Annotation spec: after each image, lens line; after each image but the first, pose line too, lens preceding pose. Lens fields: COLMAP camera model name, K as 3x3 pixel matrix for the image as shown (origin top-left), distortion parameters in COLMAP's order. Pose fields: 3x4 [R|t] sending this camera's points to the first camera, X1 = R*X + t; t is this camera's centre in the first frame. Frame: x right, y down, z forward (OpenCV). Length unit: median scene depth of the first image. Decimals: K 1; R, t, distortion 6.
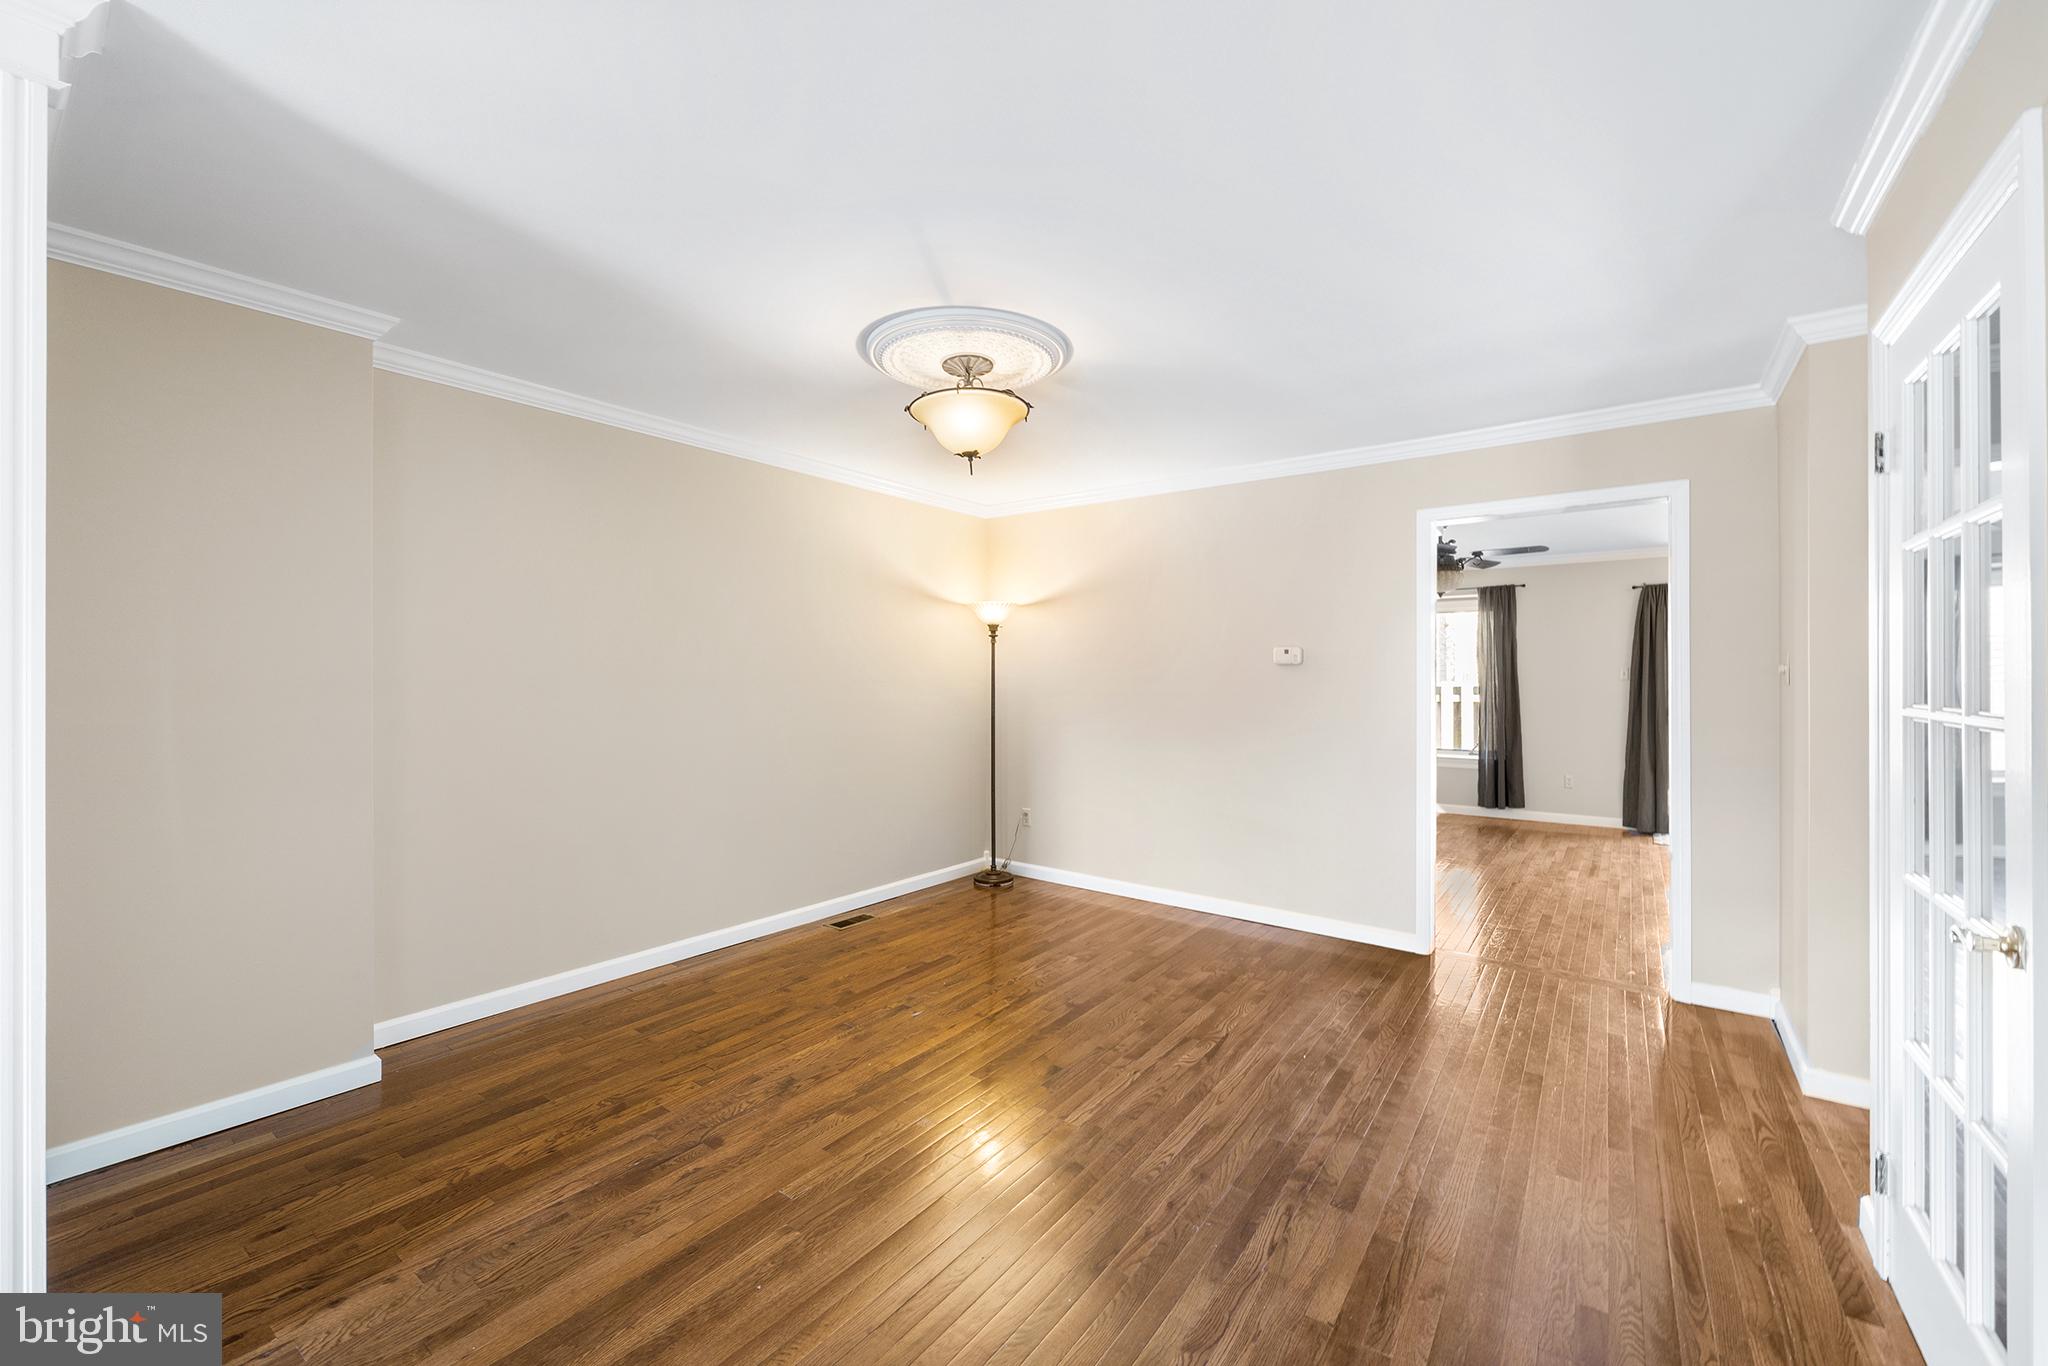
lens RADIAL K [[814.7, 0, 1028.7], [0, 814.7, 678.0], [0, 0, 1]] dist [-0.001356, -0.000171]
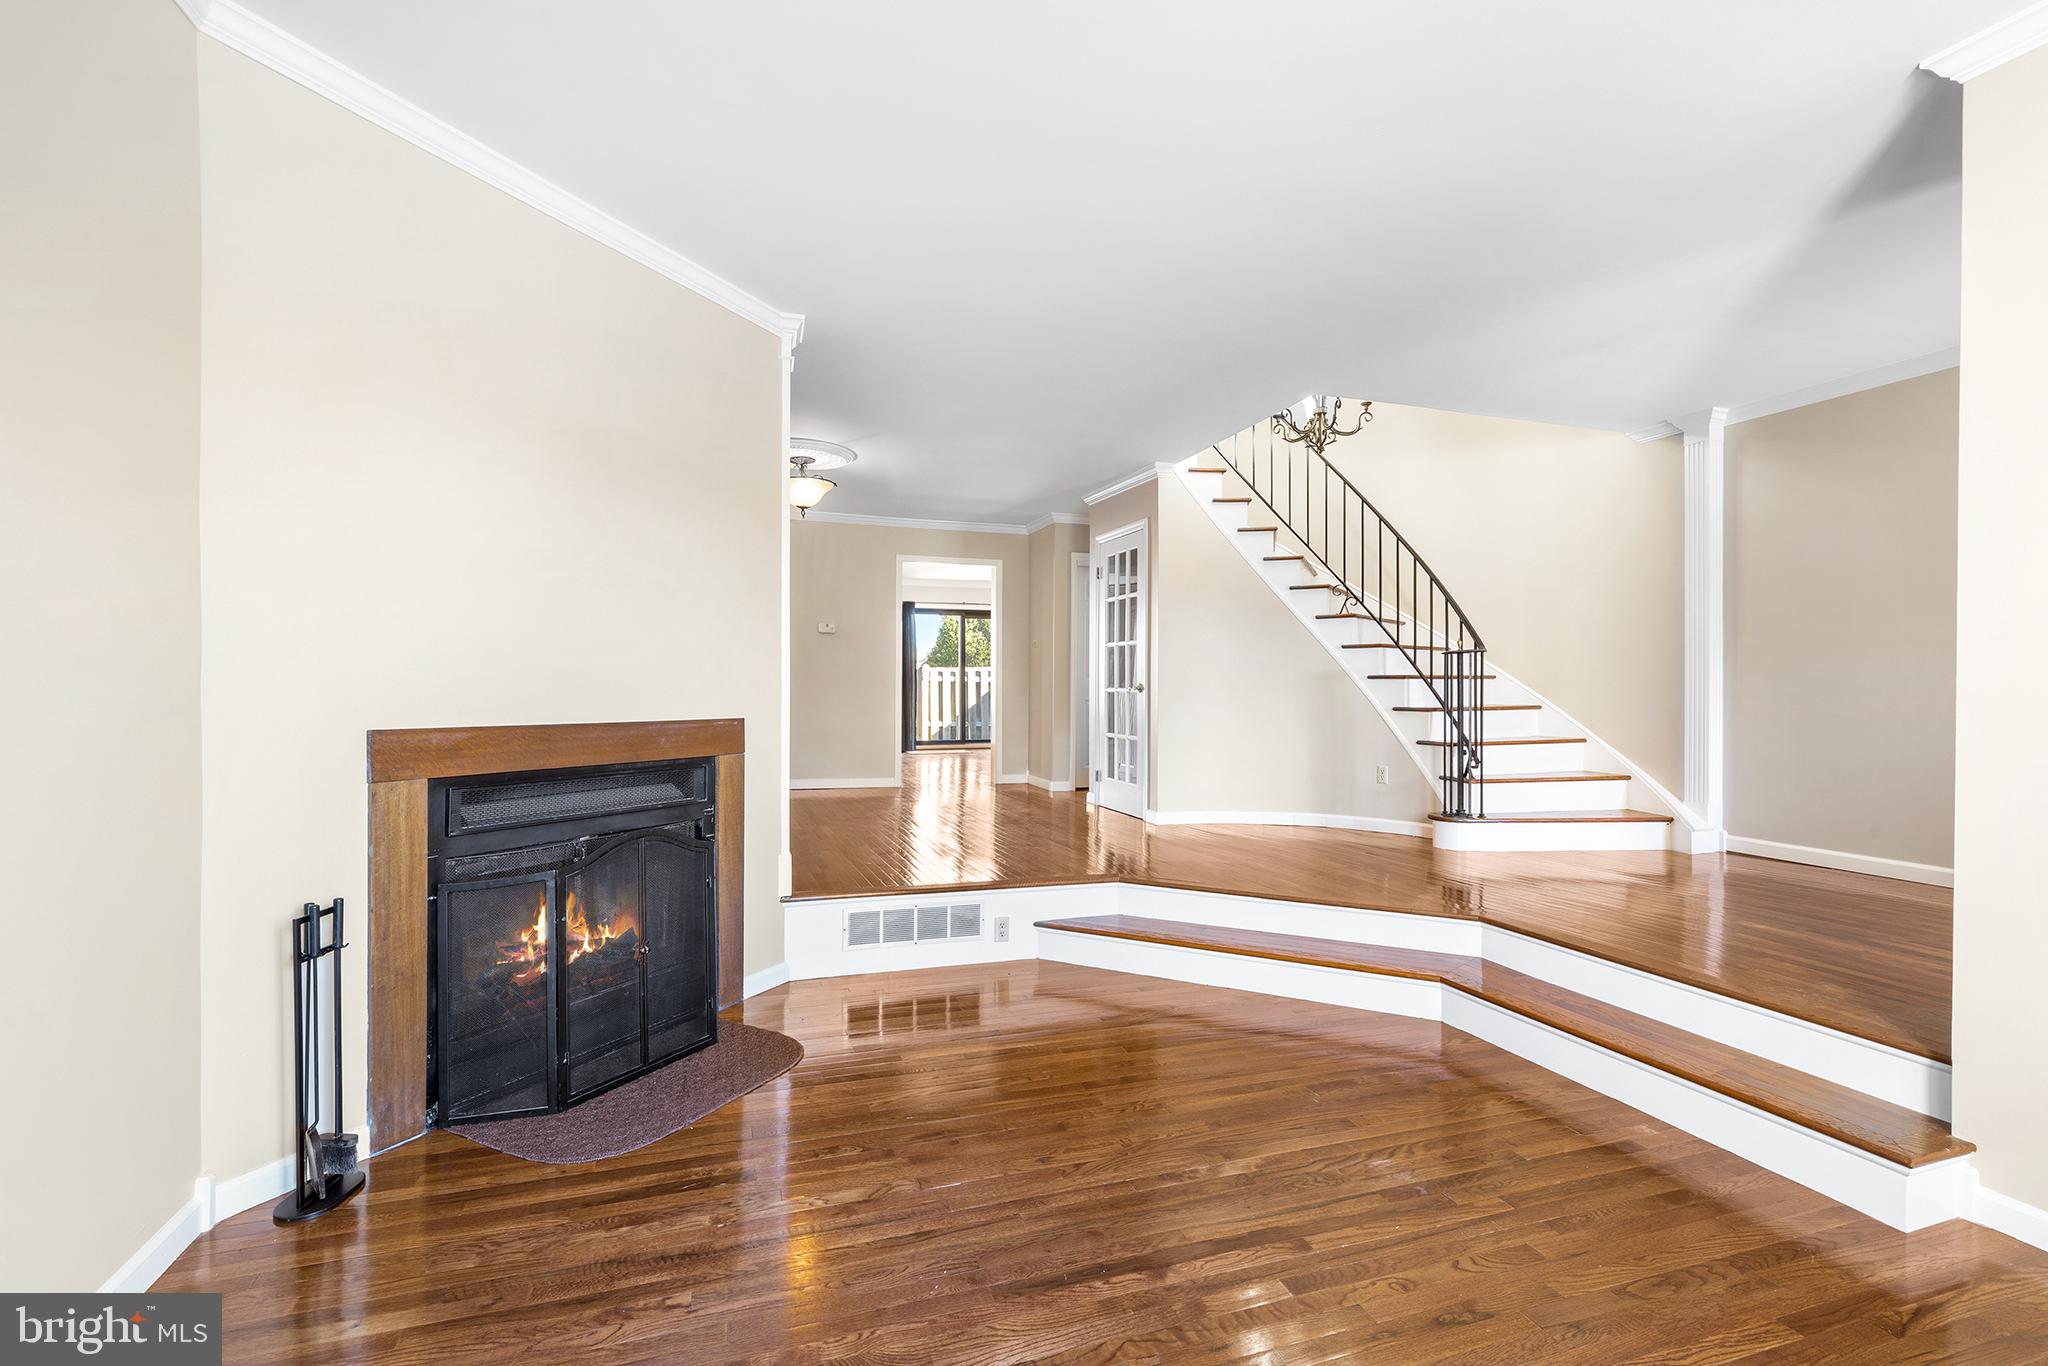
lens RADIAL K [[920.8, 0, 1024.2], [0, 920.8, 672.3], [0, 0, 1]] dist [0.002536, 0.000755]
pose [[0.565572, 0.016753, 0.824529, -0.866930], [-0.004336, 0.999840, -0.017341, 0.080980], [-0.824687, 0.006232, 0.565554, -0.358369]]
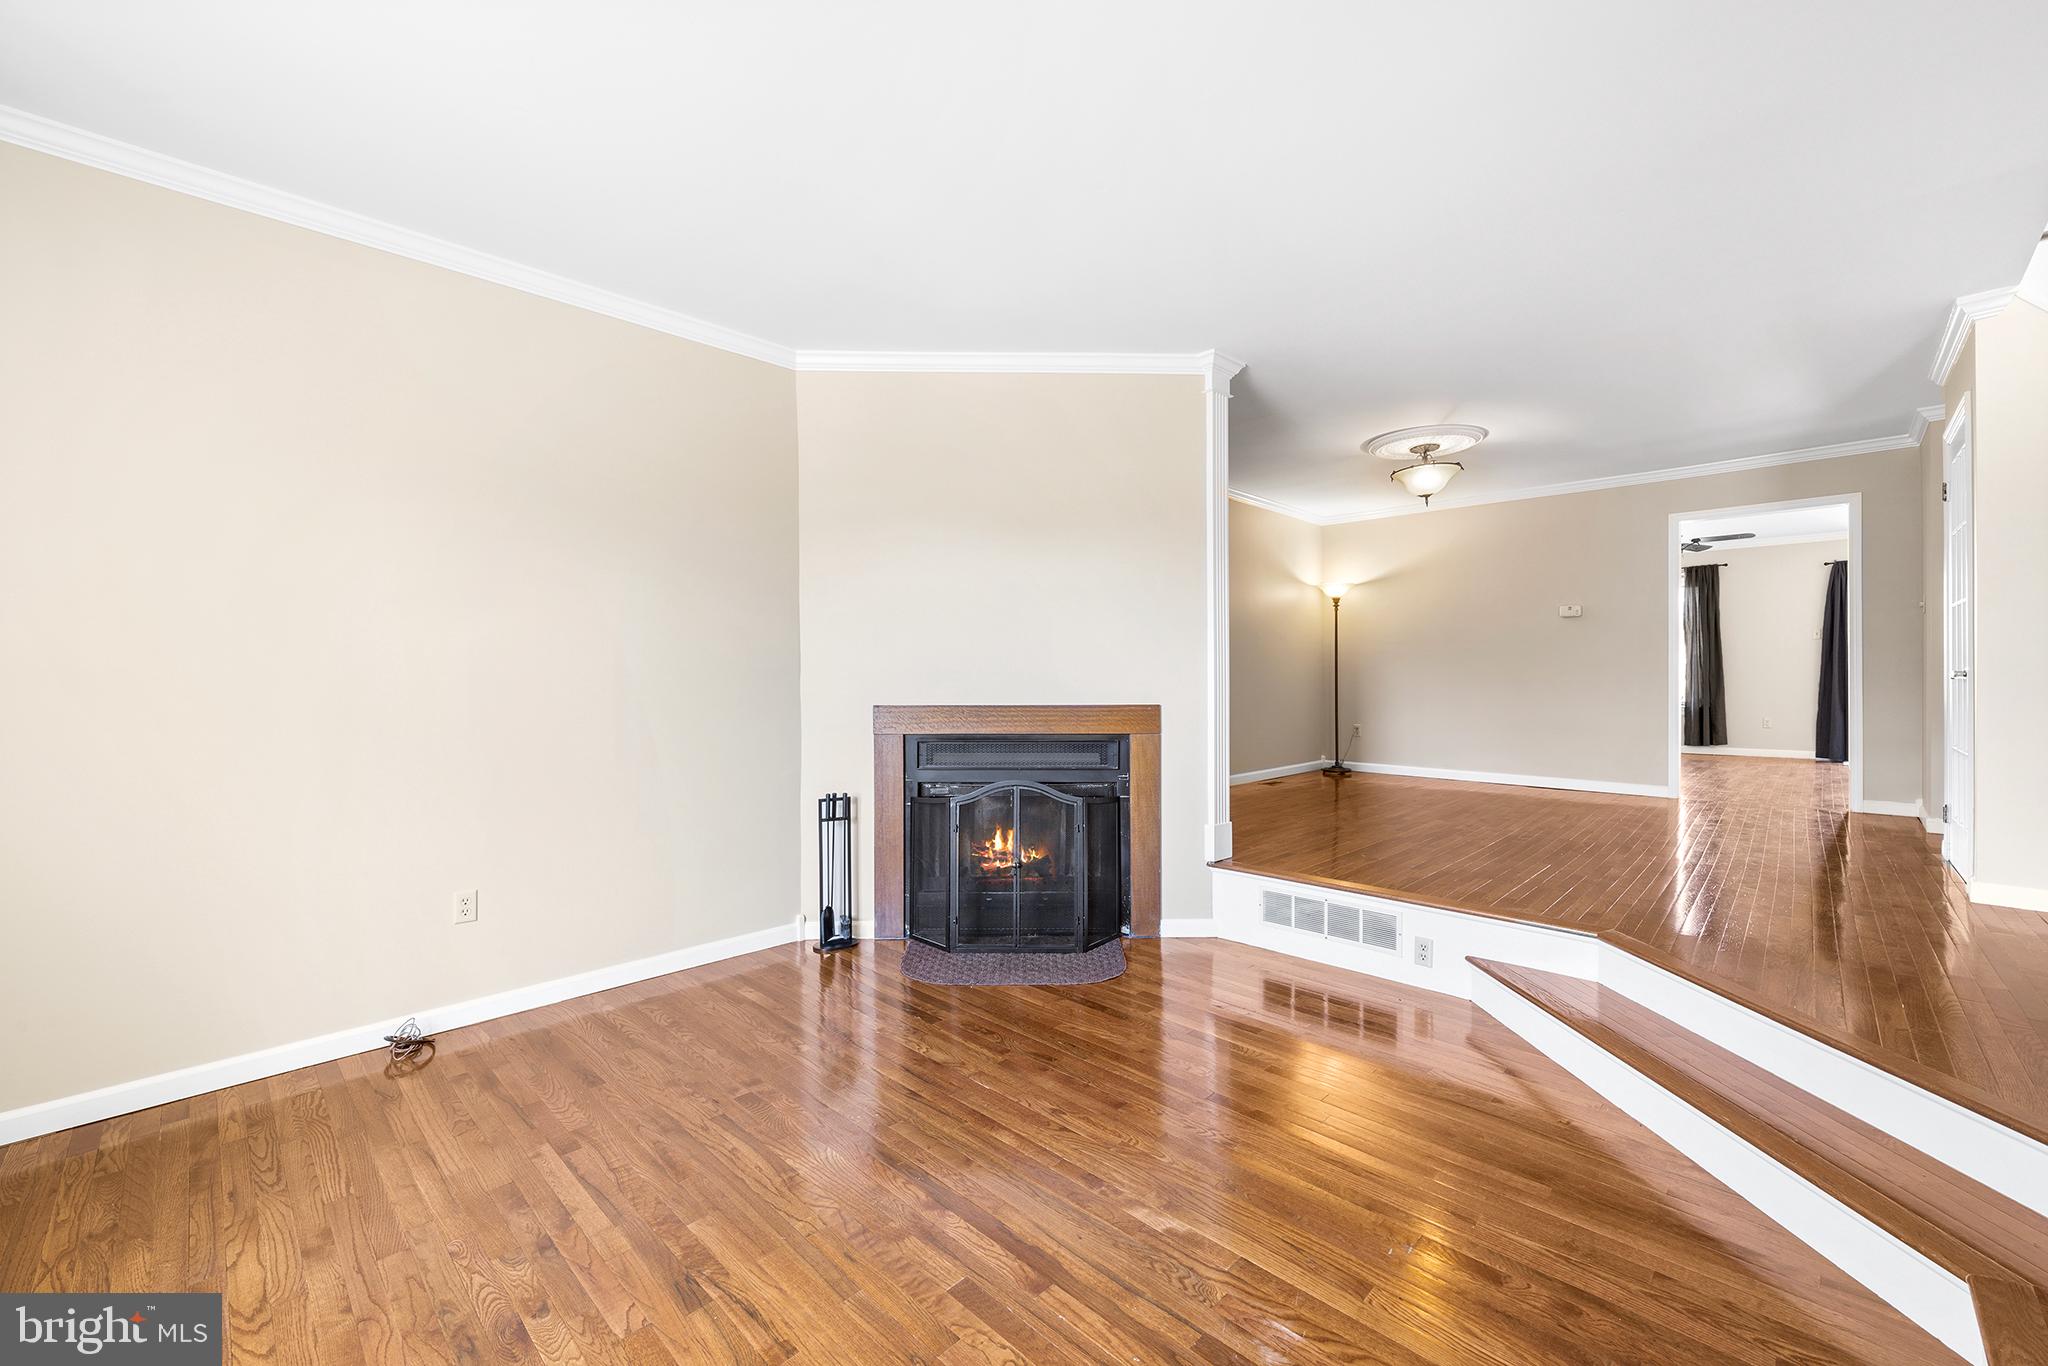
lens RADIAL K [[823.7, 0, 1024.0], [0, 823.7, 683.0], [0, 0, 1]] dist [-0.000107, -0.000053]
pose [[0.990970, -0.004638, -0.134006, -0.411967], [0.005154, 0.999981, 0.003502, 0.081361], [0.133987, -0.004161, 0.990974, -0.560657]]
